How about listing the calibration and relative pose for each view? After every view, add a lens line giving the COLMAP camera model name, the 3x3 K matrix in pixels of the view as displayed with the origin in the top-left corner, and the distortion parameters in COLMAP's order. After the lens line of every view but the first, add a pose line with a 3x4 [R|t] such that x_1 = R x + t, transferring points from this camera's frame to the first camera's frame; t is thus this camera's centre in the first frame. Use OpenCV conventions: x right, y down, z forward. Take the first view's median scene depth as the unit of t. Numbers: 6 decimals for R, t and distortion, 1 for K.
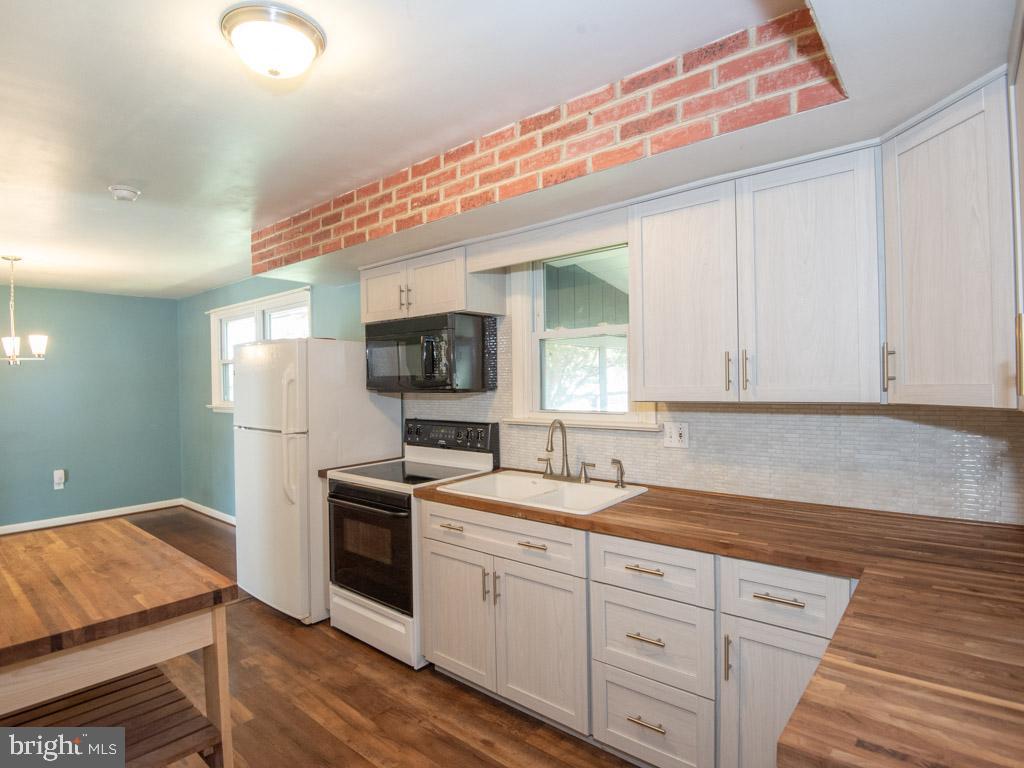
lens RADIAL K [[544.2, 0, 509.9], [0, 544.2, 386.6], [0, 0, 1]] dist [-0.004842, -0.029216]
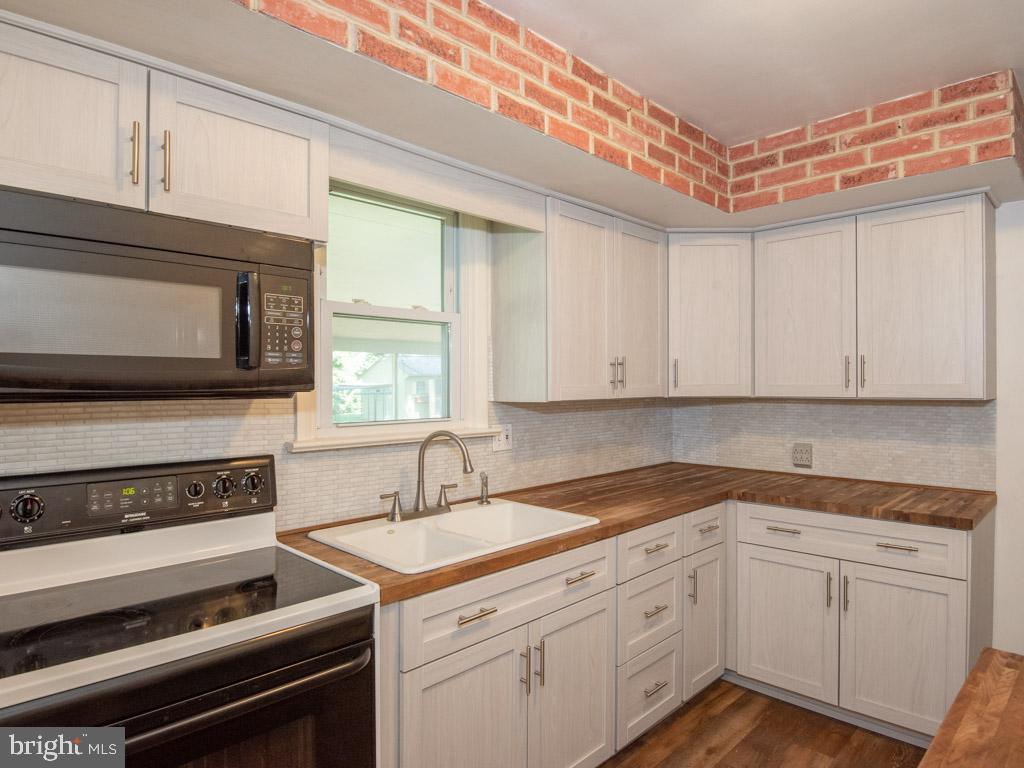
lens RADIAL K [[609.8, 0, 513.4], [0, 609.8, 387.4], [0, 0, 1]] dist [0.000151, -0.026124]
pose [[0.081441, 0.010187, 0.996626, -0.763761], [0.011572, 0.999871, -0.011166, 0.012236], [-0.996611, 0.012442, 0.081312, 0.881148]]
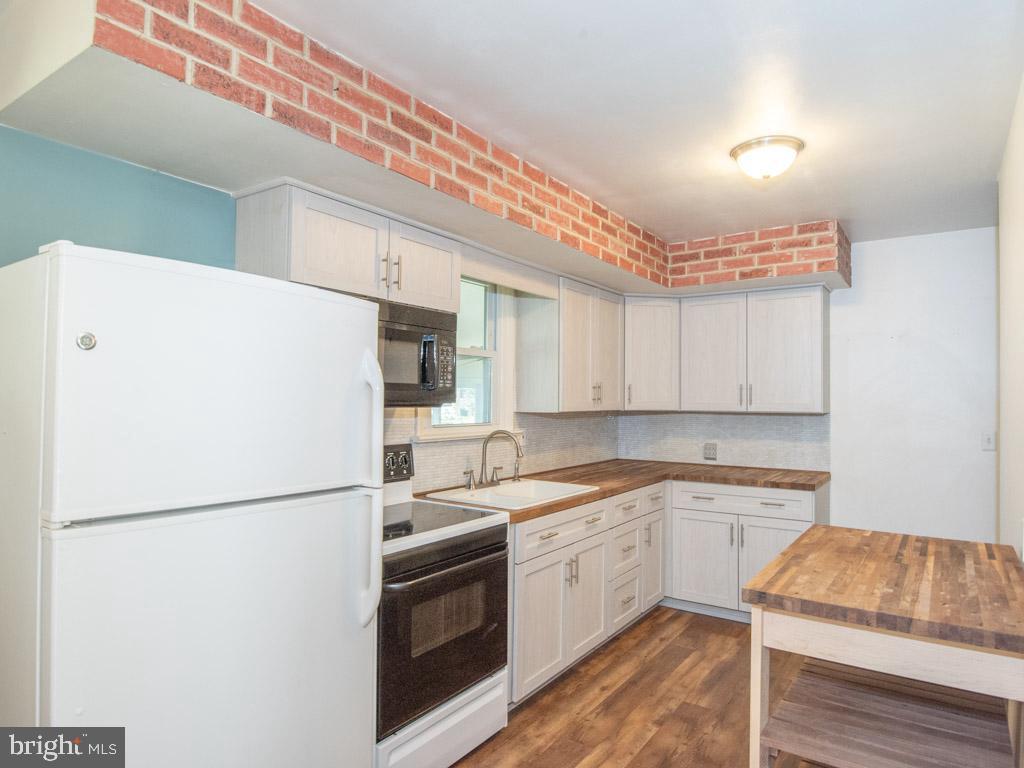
lens RADIAL K [[609.8, 0, 513.4], [0, 609.8, 387.4], [0, 0, 1]] dist [0.000151, -0.026124]
pose [[-0.091314, 0.035871, 0.995176, -1.235506], [0.003129, 0.999356, -0.035734, 0.017282], [-0.995817, -0.000149, -0.091368, 1.147761]]
